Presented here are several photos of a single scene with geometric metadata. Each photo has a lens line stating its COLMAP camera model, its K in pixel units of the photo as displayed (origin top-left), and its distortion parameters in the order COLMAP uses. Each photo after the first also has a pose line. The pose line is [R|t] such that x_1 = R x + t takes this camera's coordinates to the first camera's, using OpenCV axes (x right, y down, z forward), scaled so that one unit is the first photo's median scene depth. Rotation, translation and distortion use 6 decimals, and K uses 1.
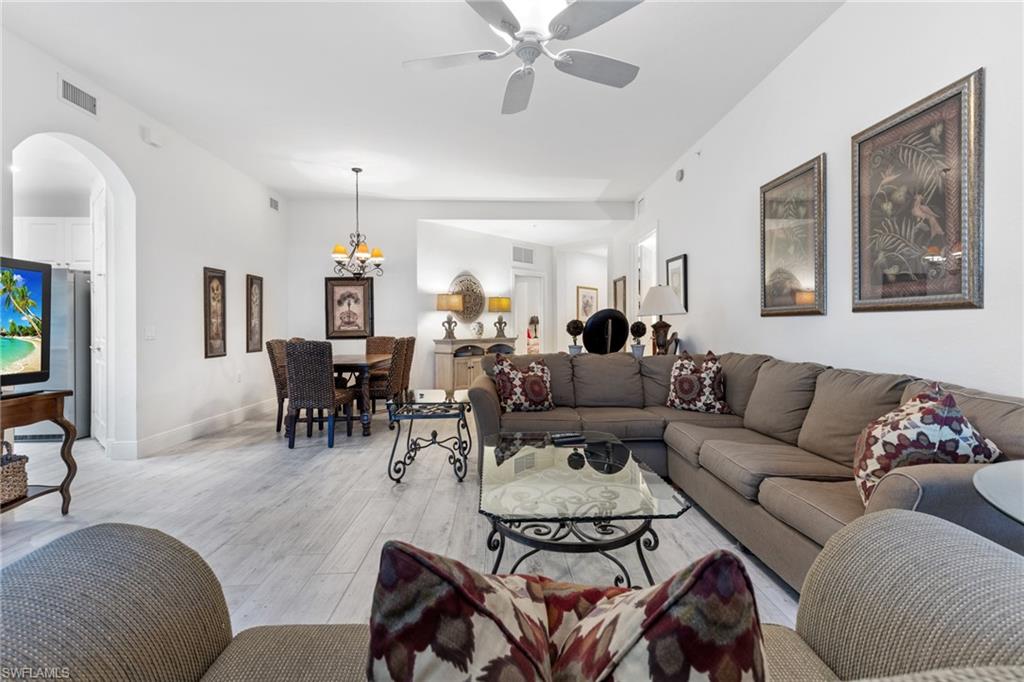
lens RADIAL K [[464.4, 0, 517.7], [0, 464.4, 335.2], [0, 0, 1]] dist [0.007555, -0.002559]
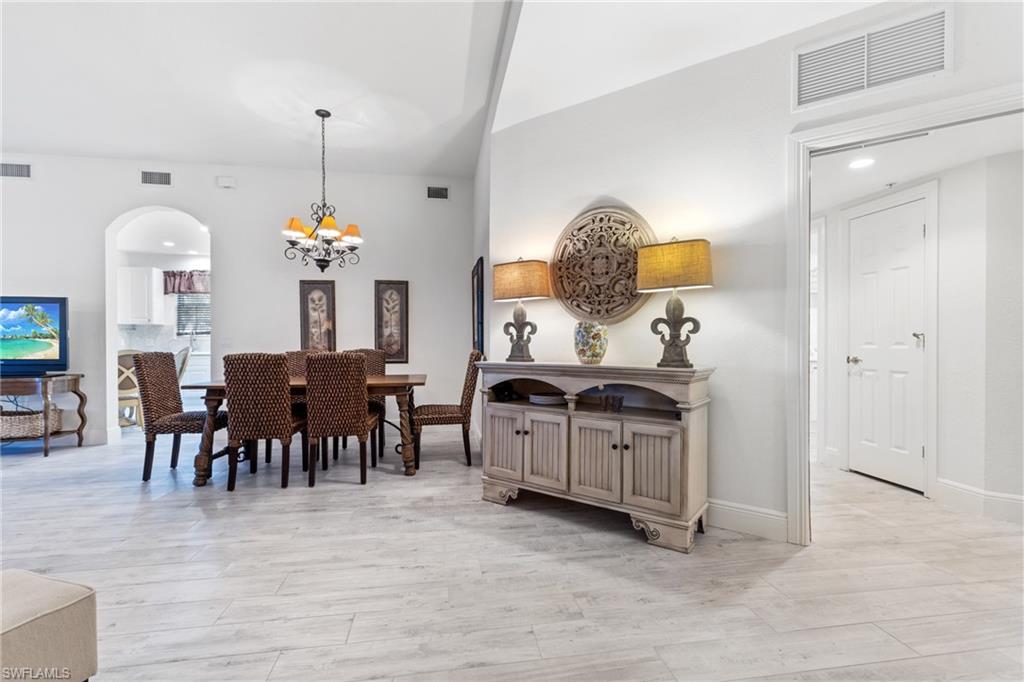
lens RADIAL K [[464.4, 0, 500.2], [0, 464.4, 339.2], [0, 0, 1]] dist [0.007555, -0.002559]
pose [[0.112144, 0.002680, -0.993688, 0.426841], [-0.019498, 0.999810, 0.000496, -0.020301], [0.993501, 0.019319, 0.112175, 1.304837]]
